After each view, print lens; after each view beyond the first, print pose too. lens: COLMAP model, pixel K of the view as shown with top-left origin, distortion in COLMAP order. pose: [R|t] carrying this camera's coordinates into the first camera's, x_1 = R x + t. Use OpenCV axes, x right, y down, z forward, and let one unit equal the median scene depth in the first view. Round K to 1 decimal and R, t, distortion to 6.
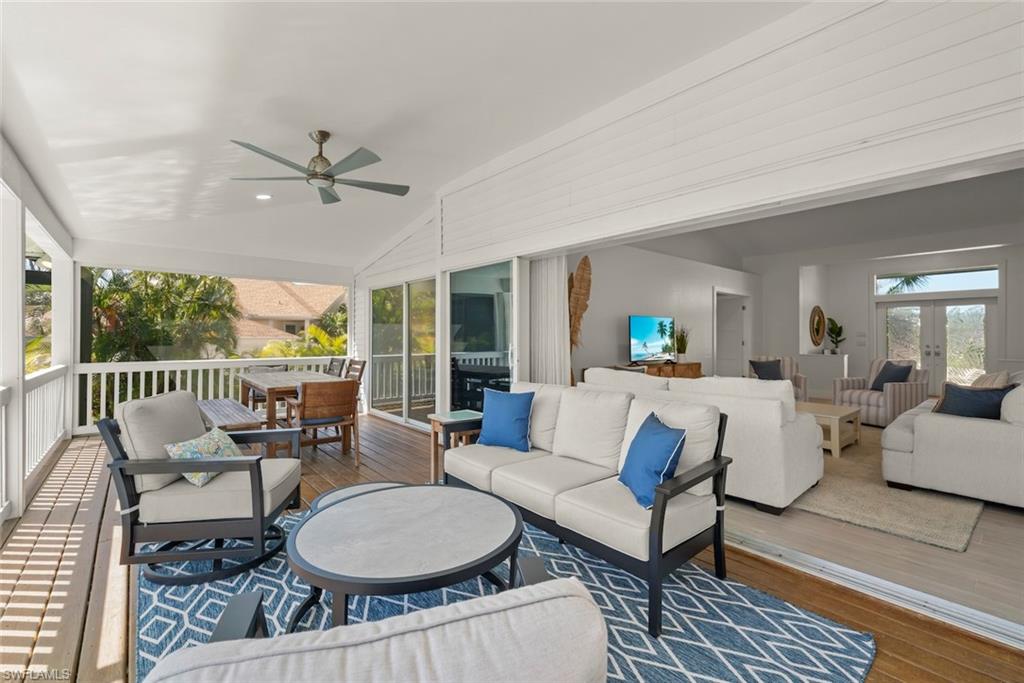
lens RADIAL K [[446.6, 0, 519.2], [0, 446.6, 333.9], [0, 0, 1]] dist [-0.000280, -0.000051]
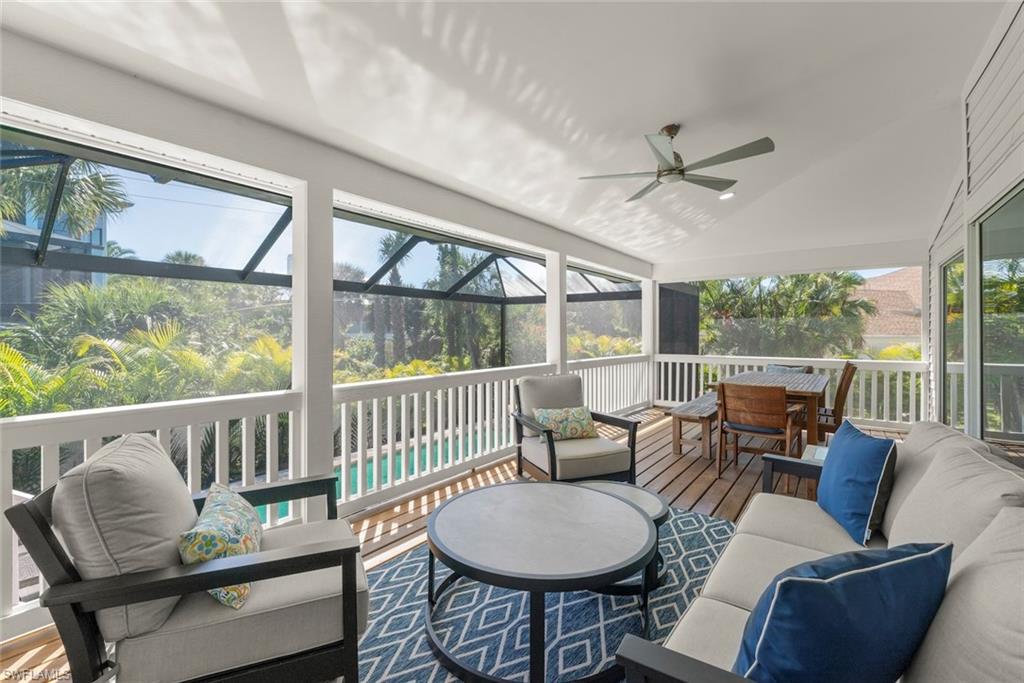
lens RADIAL K [[446.4, 0, 512.5], [0, 446.4, 336.3], [0, 0, 1]] dist [0.002507, -0.000111]
pose [[0.211219, 0.003927, -0.977431, 0.348600], [0.004465, 0.999978, 0.004982, 0.003211], [0.977429, -0.005417, 0.211197, 0.351911]]
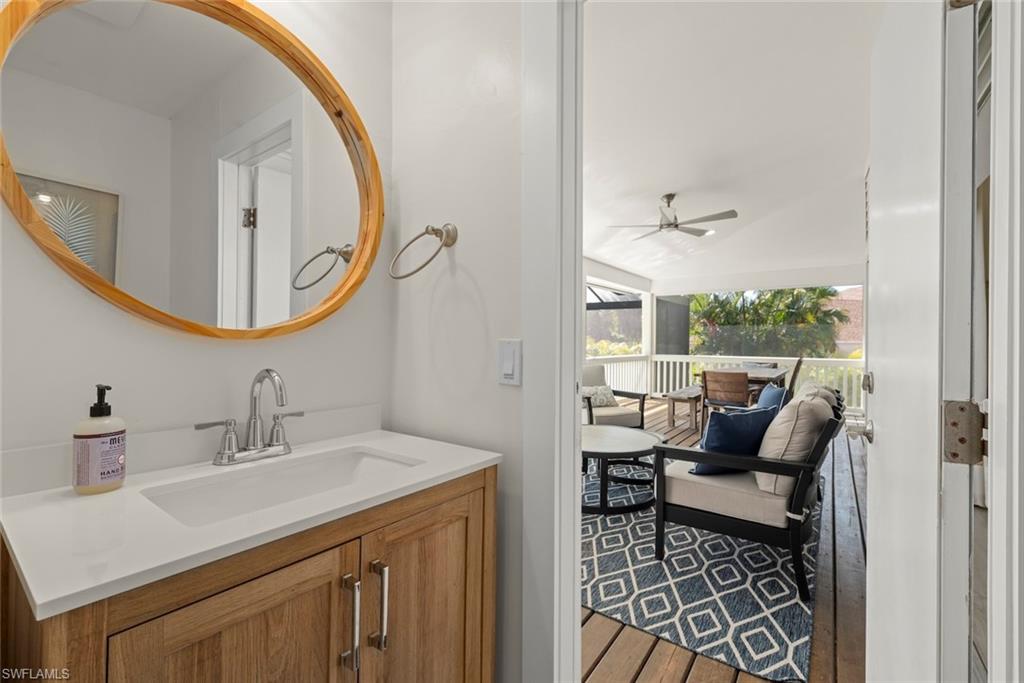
lens RADIAL K [[446.6, 0, 505.3], [0, 446.6, 343.5], [0, 0, 1]] dist [-0.000280, -0.000051]
pose [[0.213599, 0.006541, -0.976900, 0.678392], [0.000012, 0.999978, 0.006698, 0.018169], [0.976921, -0.001442, 0.213594, 0.131303]]
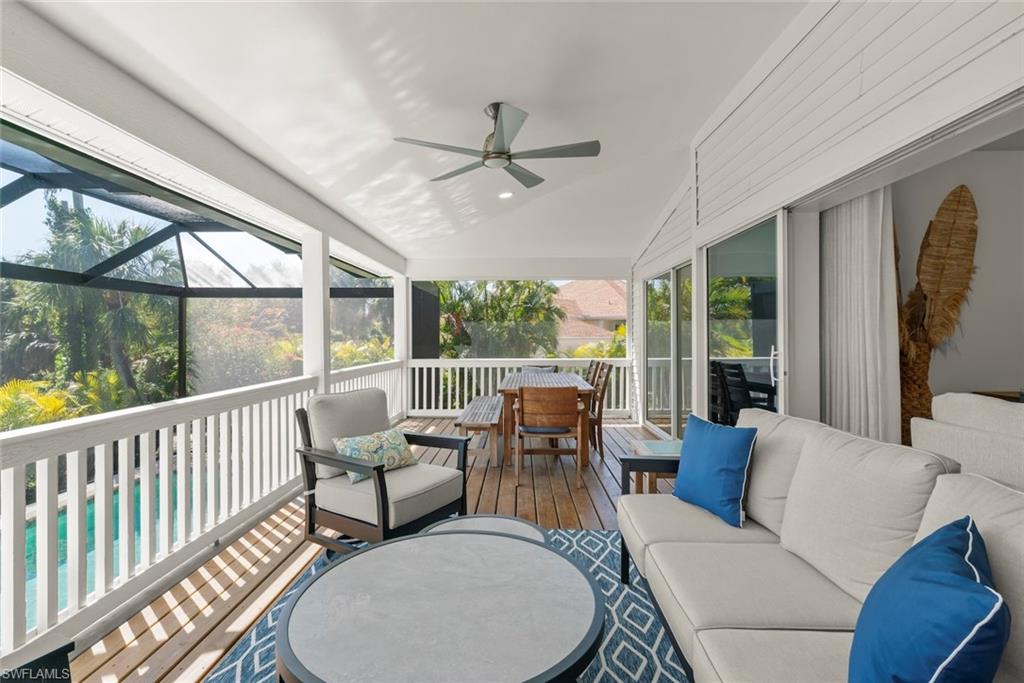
lens RADIAL K [[487.0, 0, 513.7], [0, 487.0, 339.7], [0, 0, 1]] dist [0.010678, 0.000908]
pose [[0.743977, -0.000931, -0.668204, 0.177344], [0.009829, 0.999906, 0.009551, 0.002386], [0.668132, -0.013674, 0.743917, 0.235153]]
